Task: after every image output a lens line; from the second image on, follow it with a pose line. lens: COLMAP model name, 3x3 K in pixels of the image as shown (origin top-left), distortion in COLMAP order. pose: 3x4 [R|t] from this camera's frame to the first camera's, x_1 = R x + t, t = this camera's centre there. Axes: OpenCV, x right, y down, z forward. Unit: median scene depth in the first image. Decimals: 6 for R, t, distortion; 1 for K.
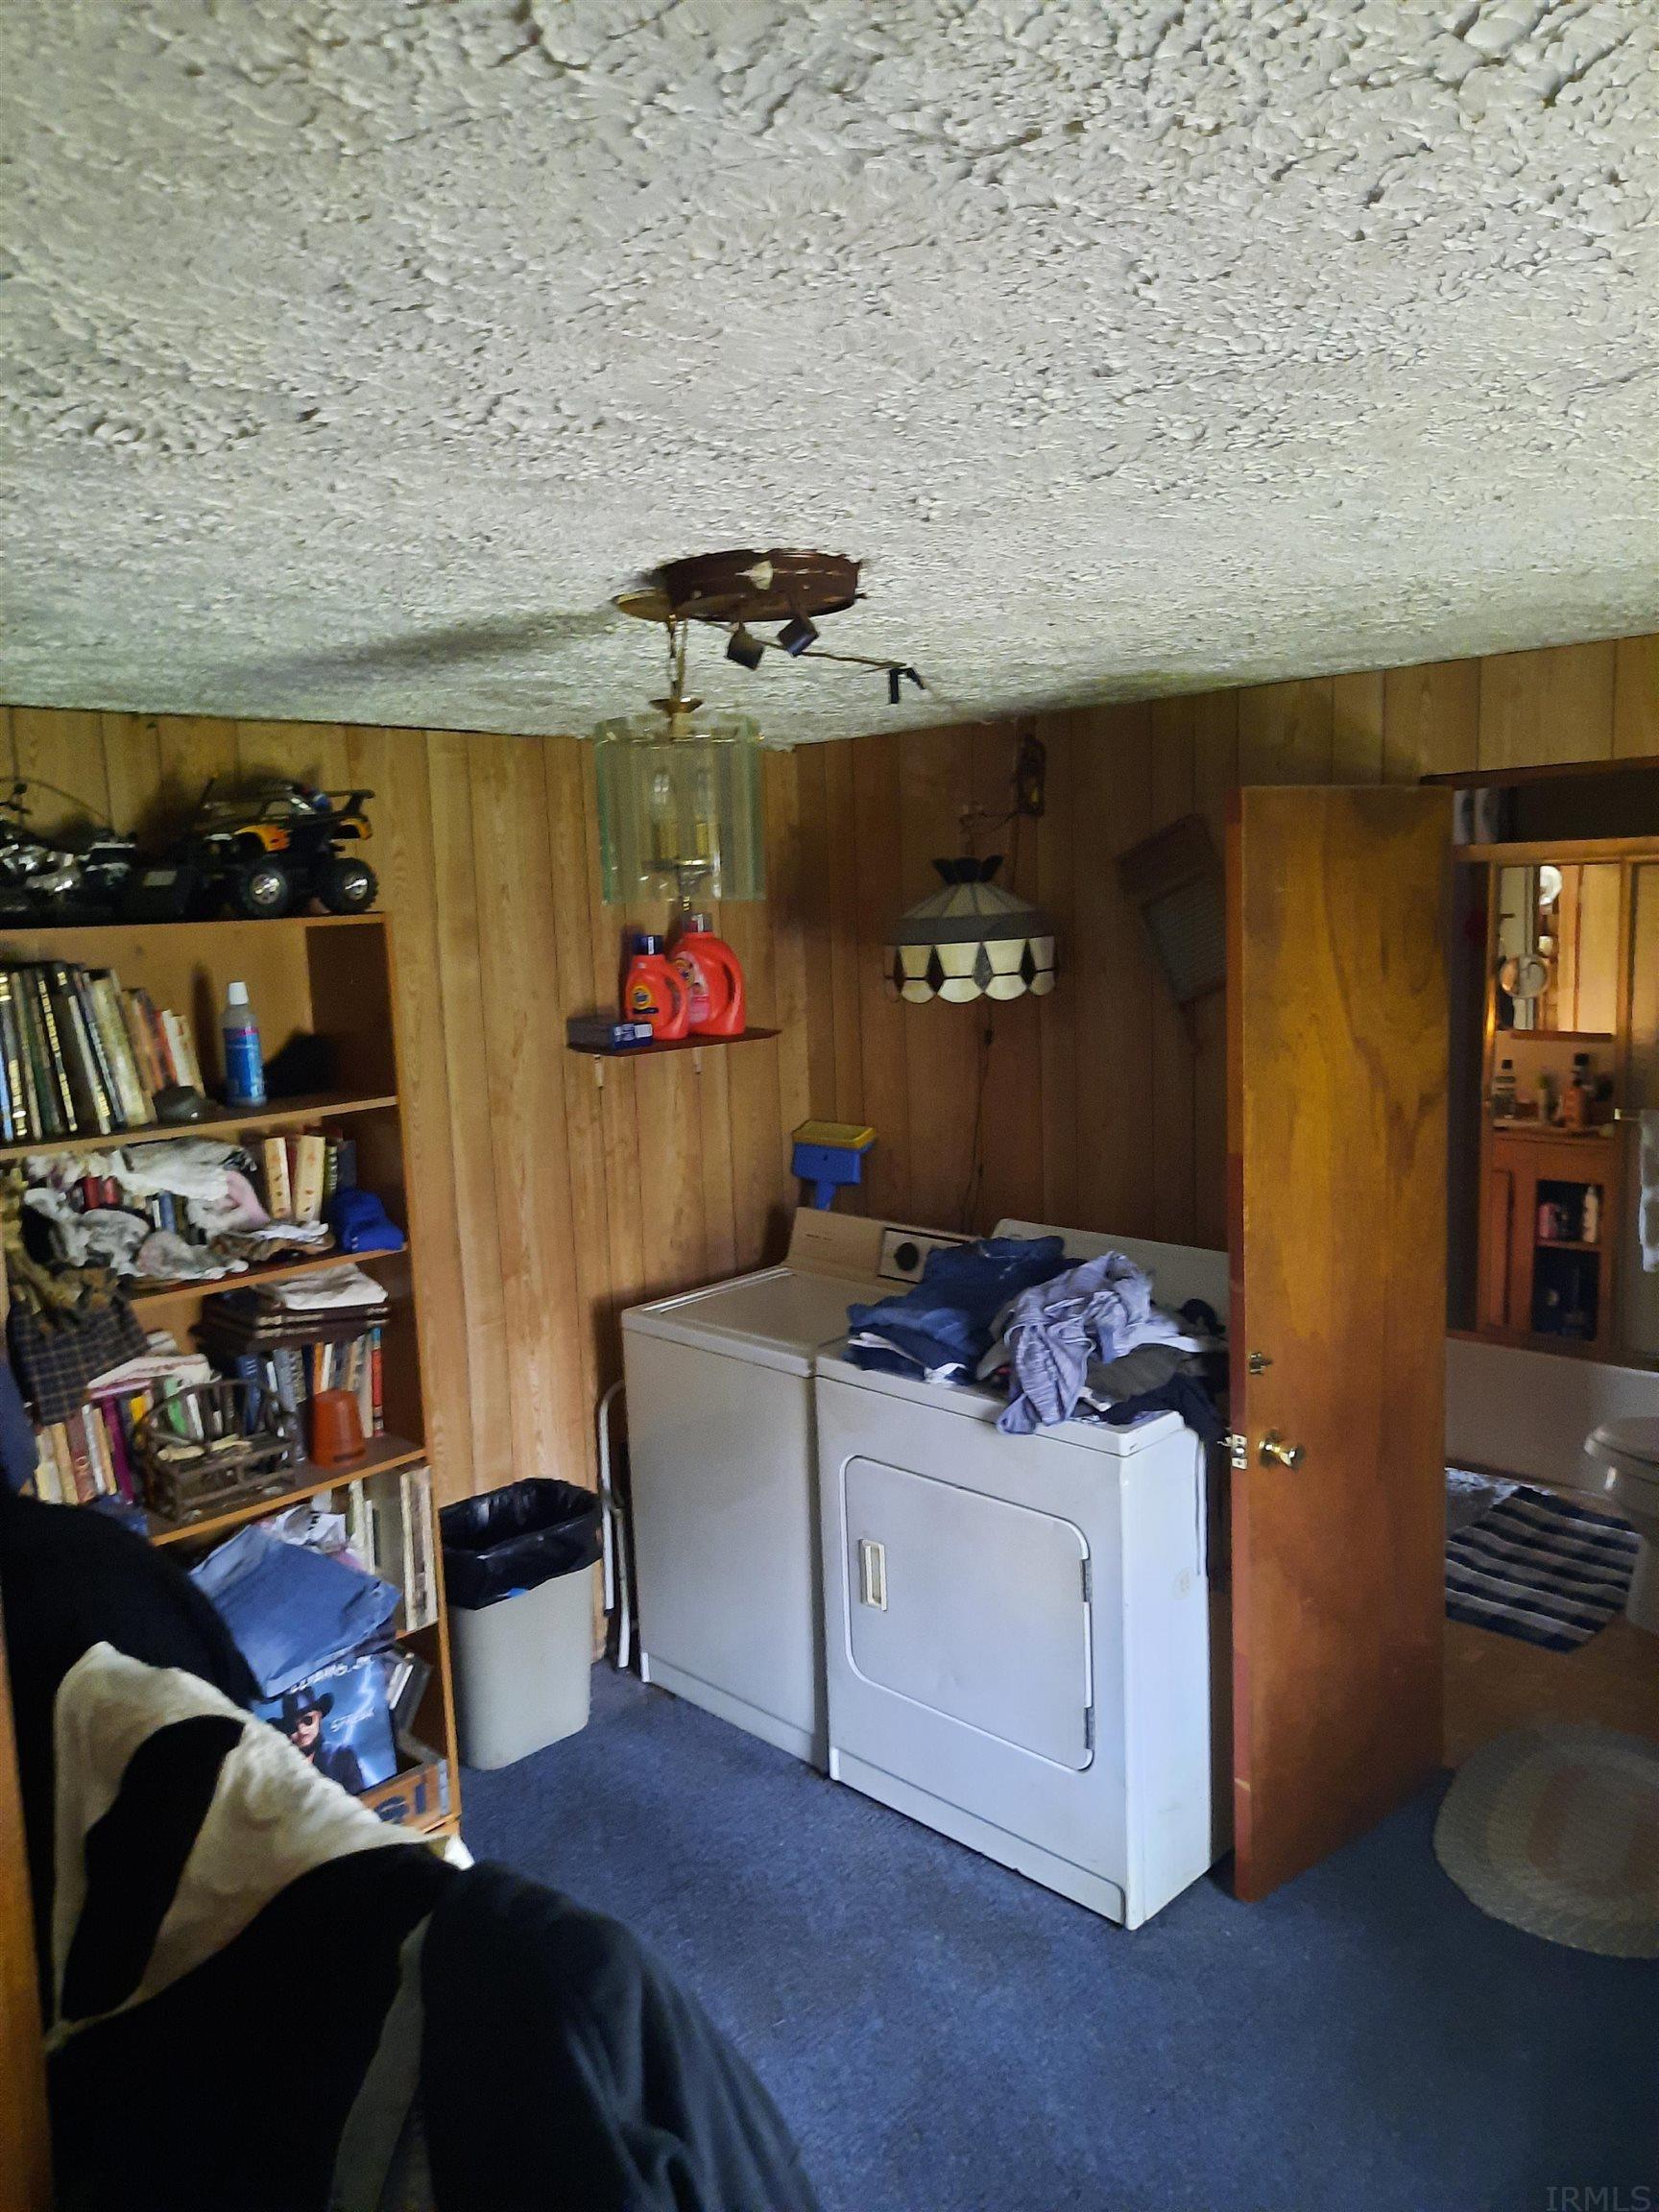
lens RADIAL K [[1605.5, 0, 797.5], [0, 1605.5, 1093.1], [0, 0, 1]] dist [0.062875, -0.063503]
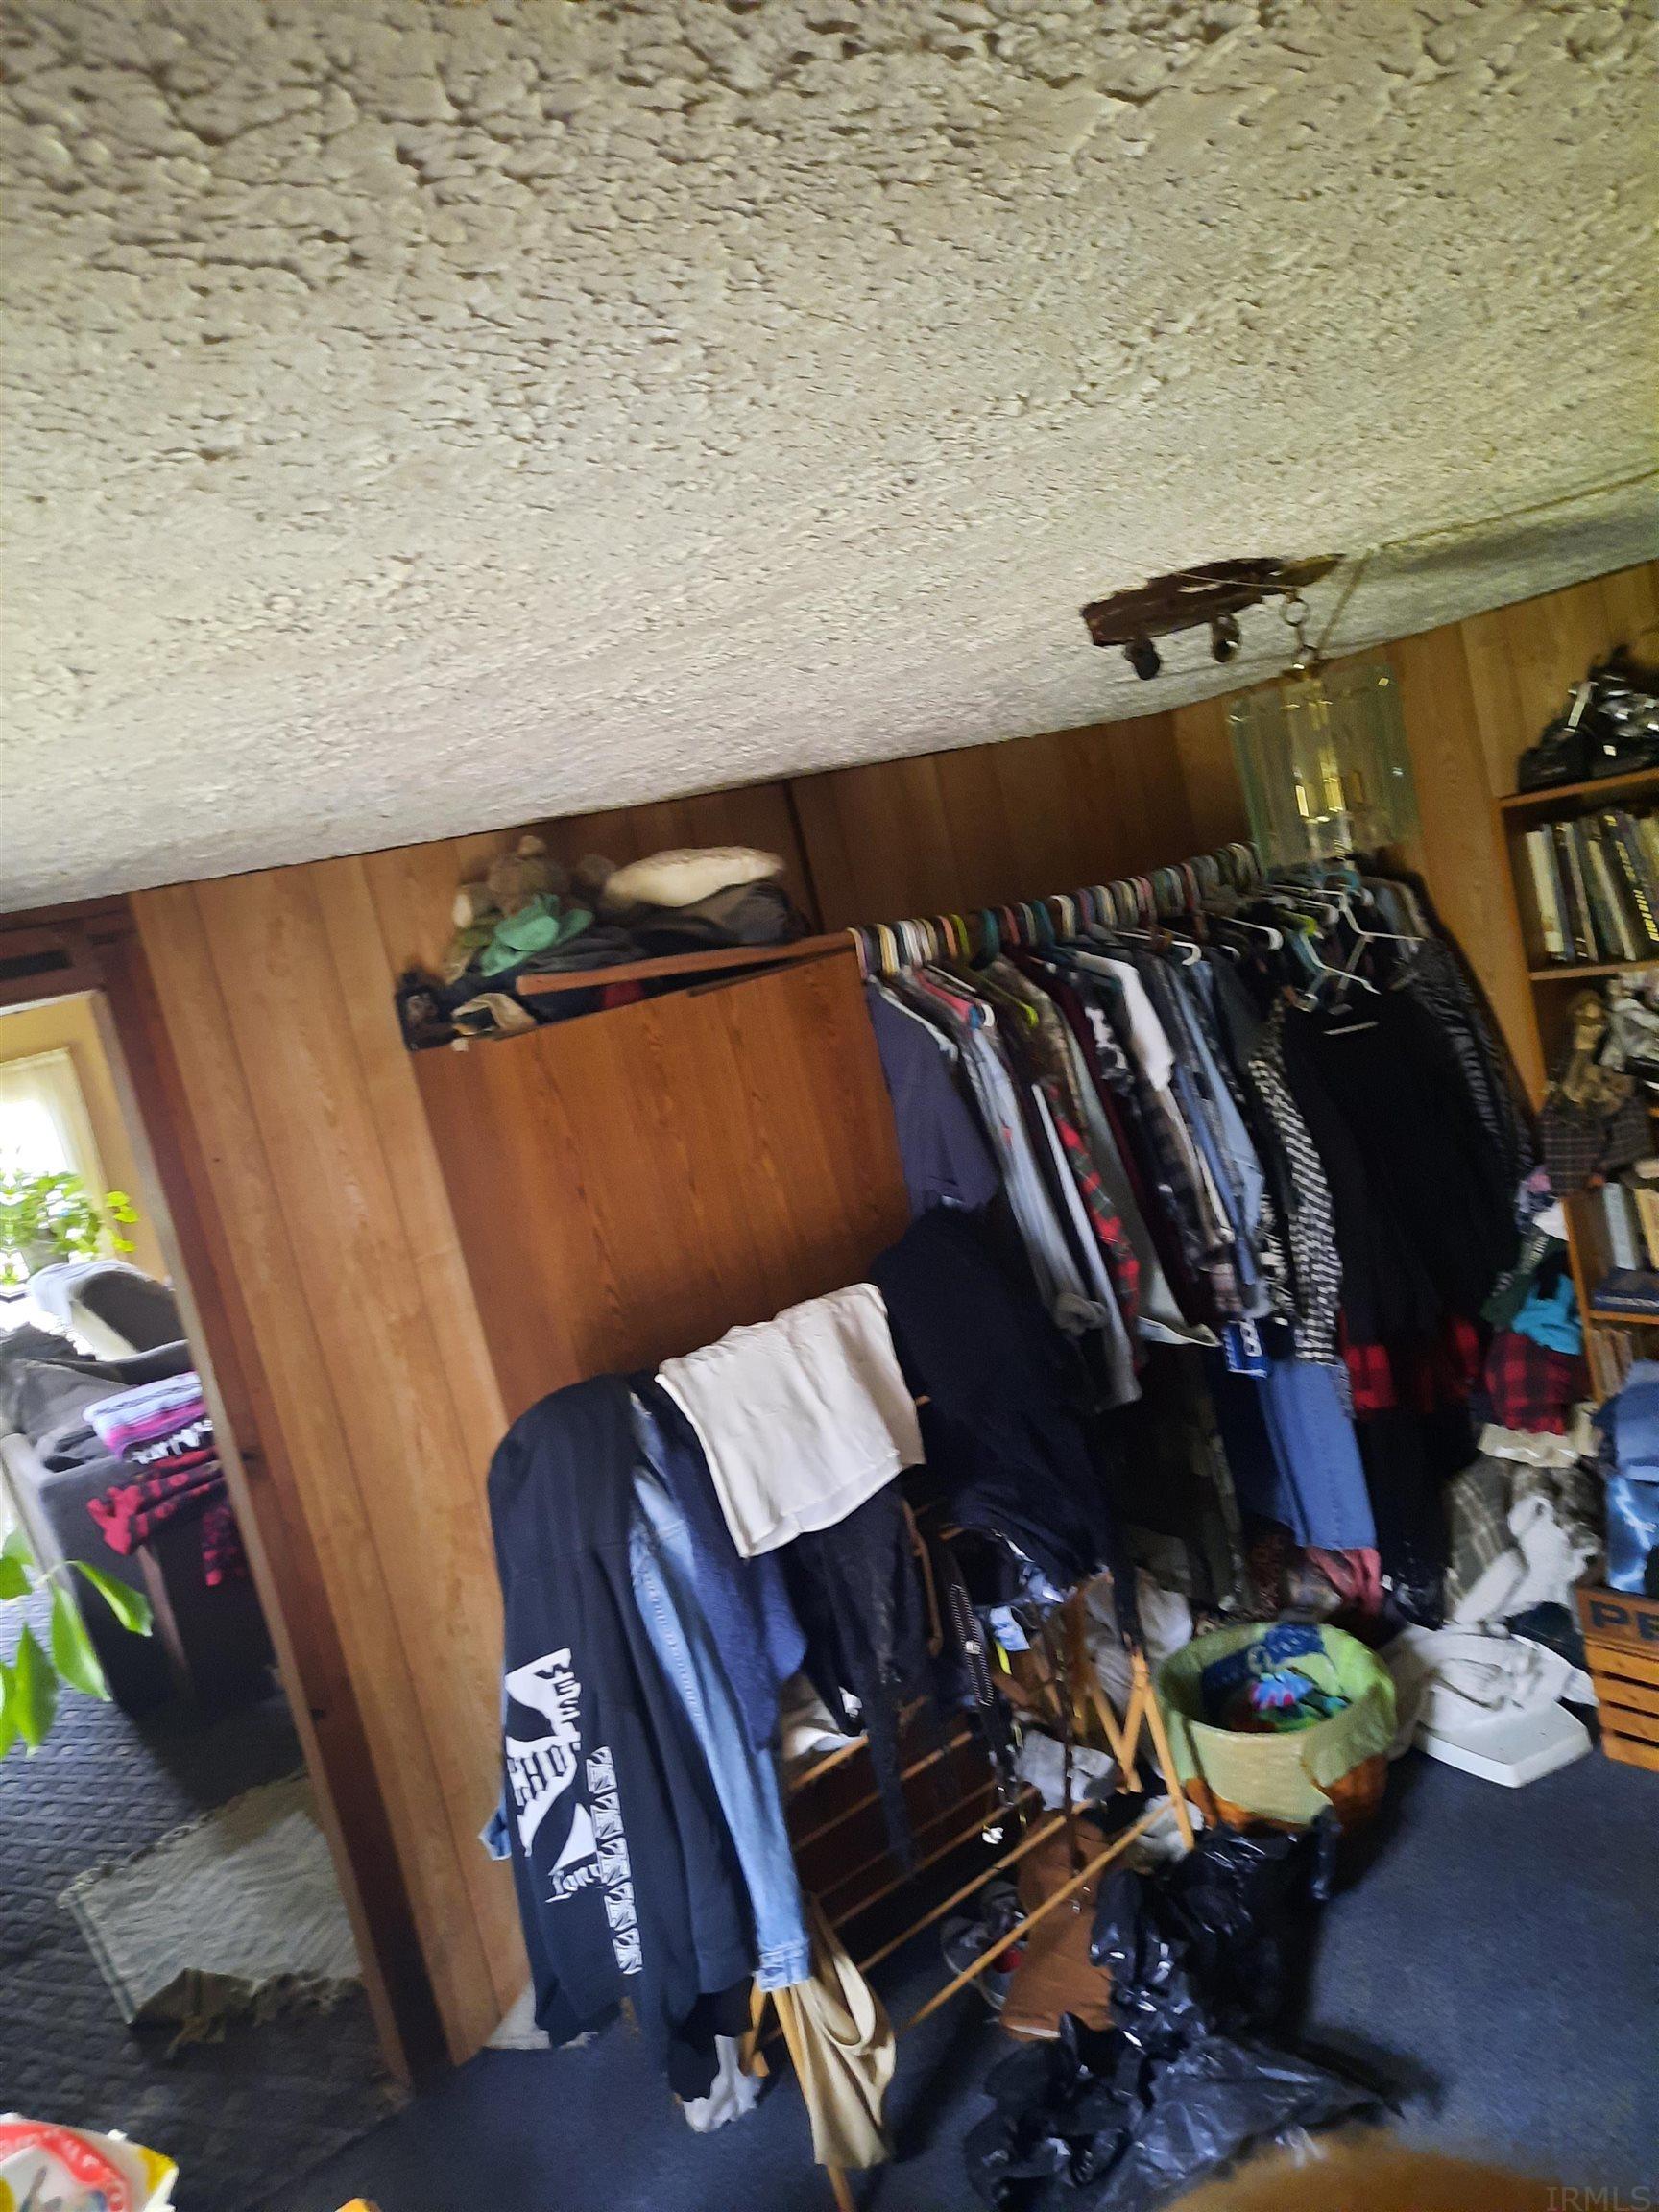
lens RADIAL K [[1605.5, 0, 797.5], [0, 1605.5, 1093.1], [0, 0, 1]] dist [0.062875, -0.063503]
pose [[-0.146740, 0.177961, -0.973035, 0.731224], [0.098372, 0.981432, 0.164662, -0.119686], [0.984271, -0.071557, -0.161522, 0.570893]]
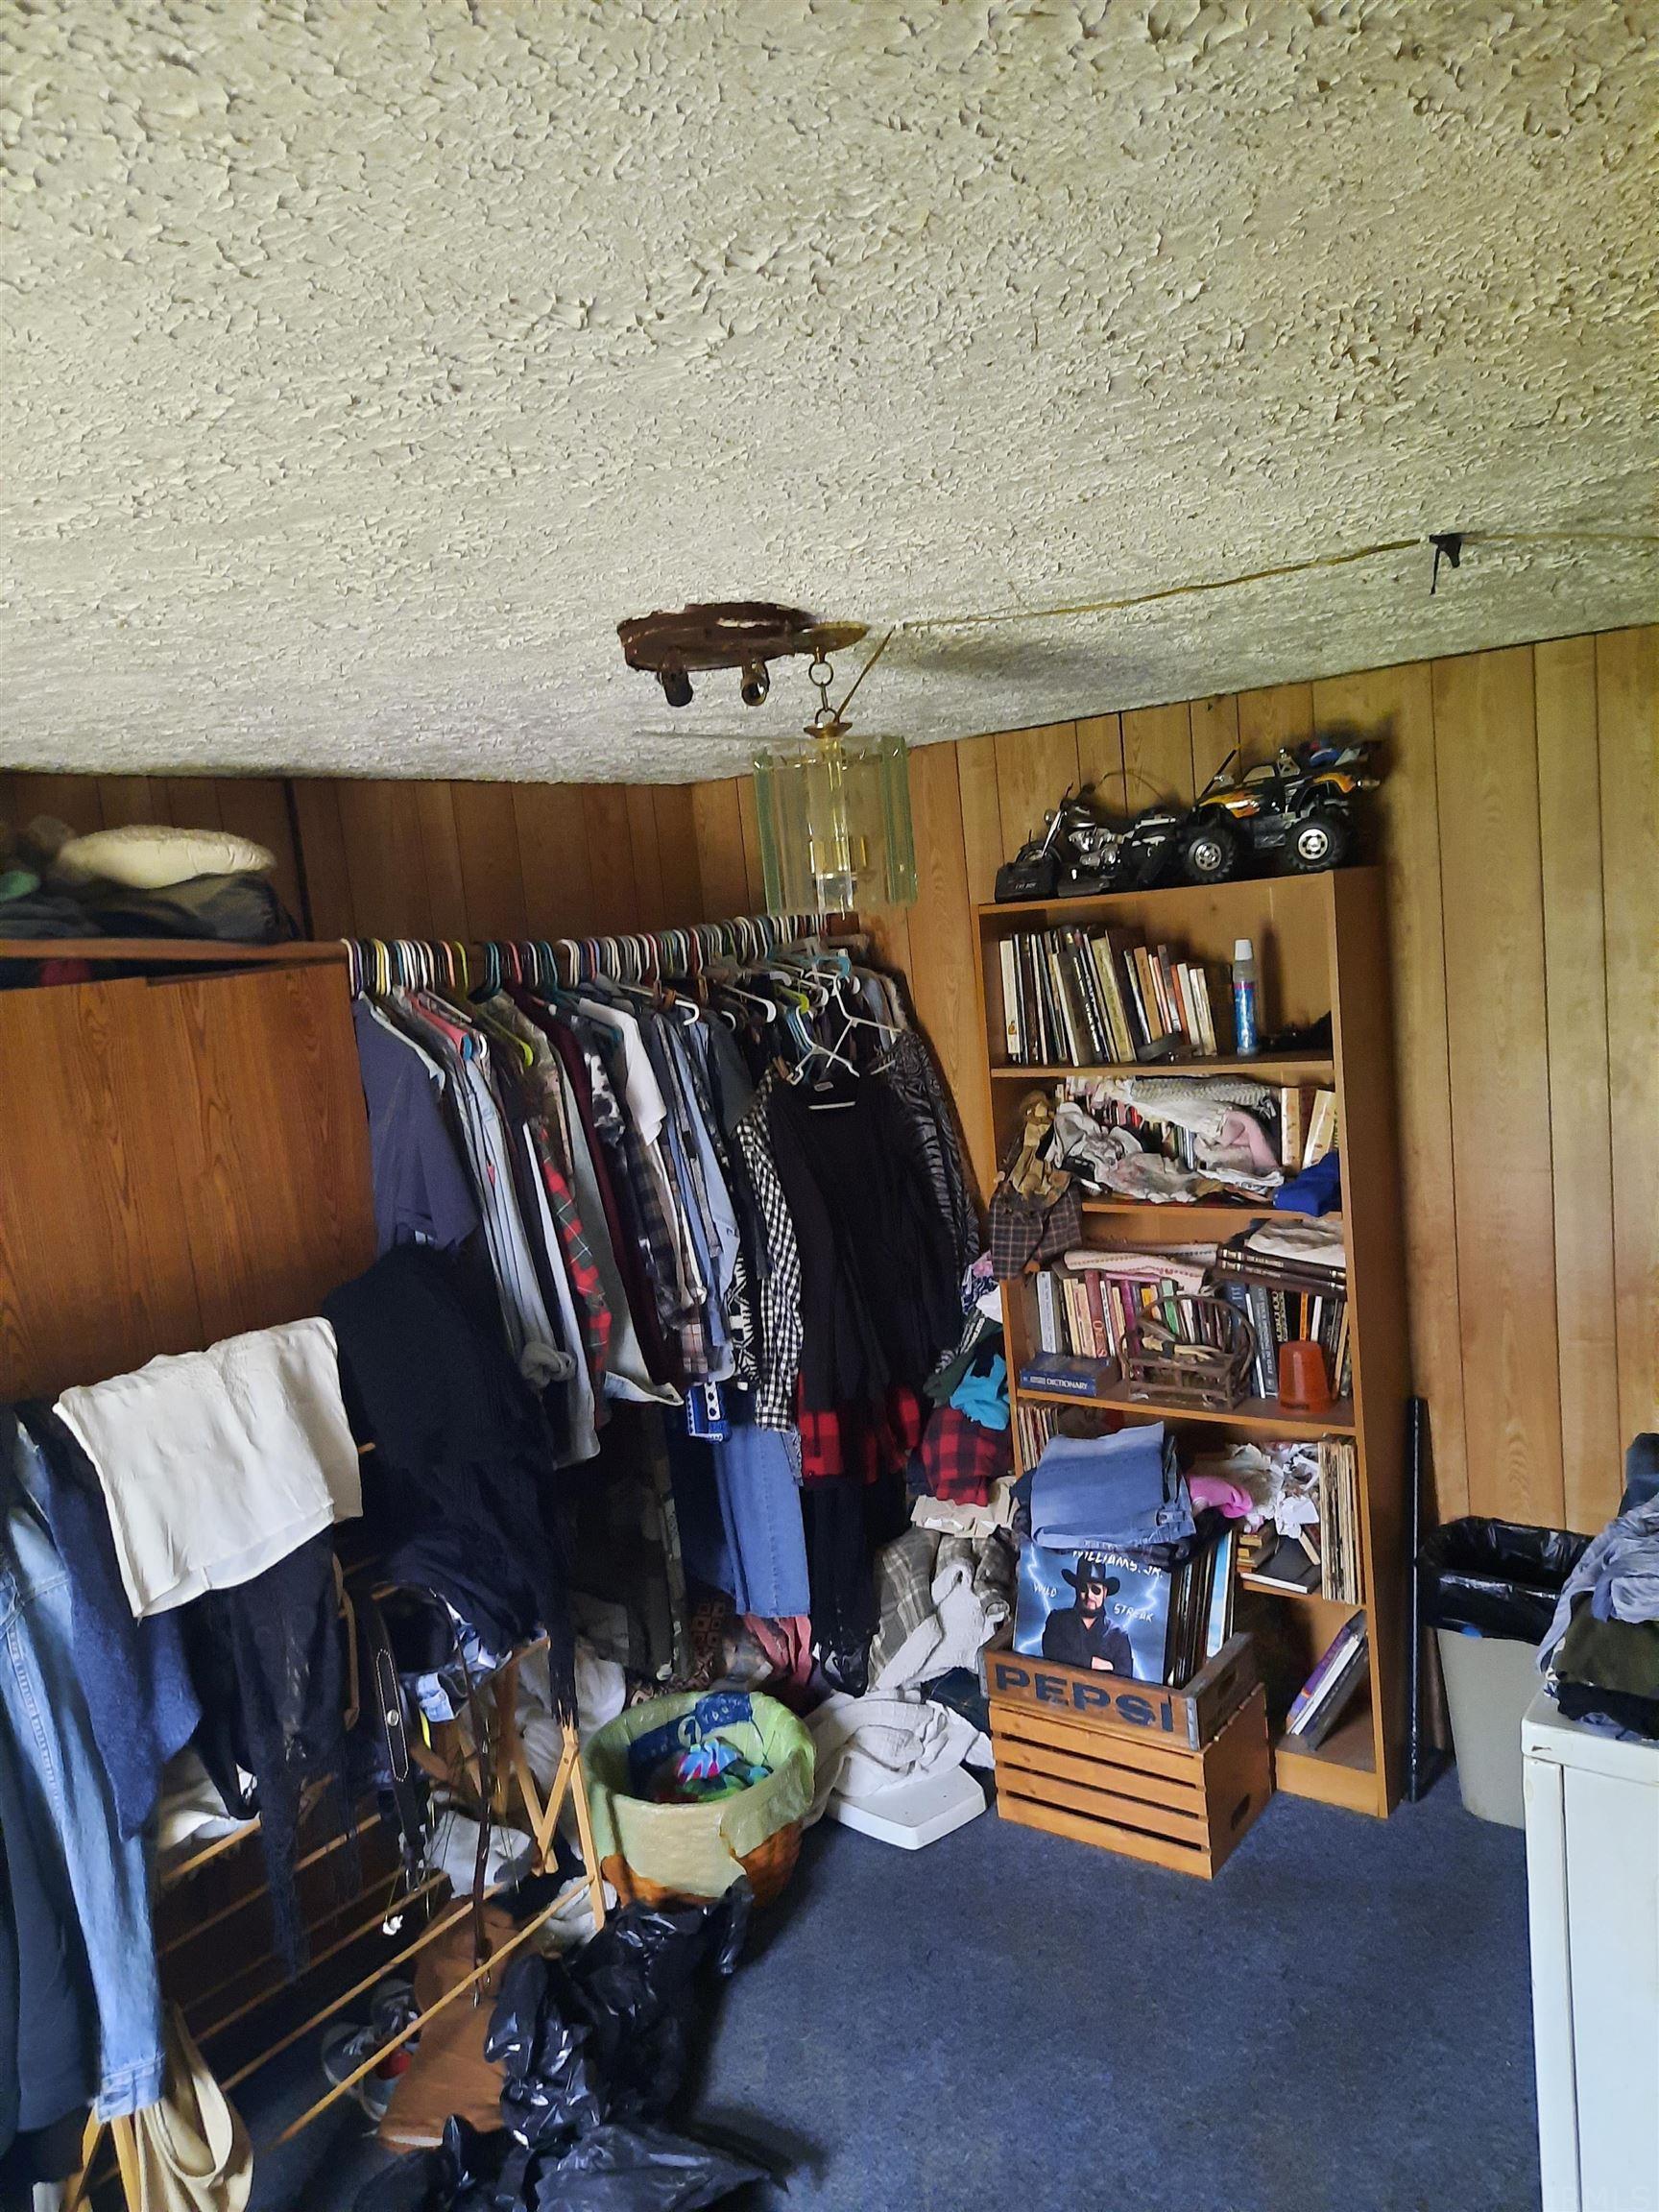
lens RADIAL K [[1605.5, 0, 797.5], [0, 1605.5, 1093.1], [0, 0, 1]] dist [0.062875, -0.063503]
pose [[0.148925, 0.124232, -0.981014, 0.704000], [-0.044078, 0.991925, 0.118922, -0.085179], [0.987866, 0.025531, 0.153198, 0.568729]]
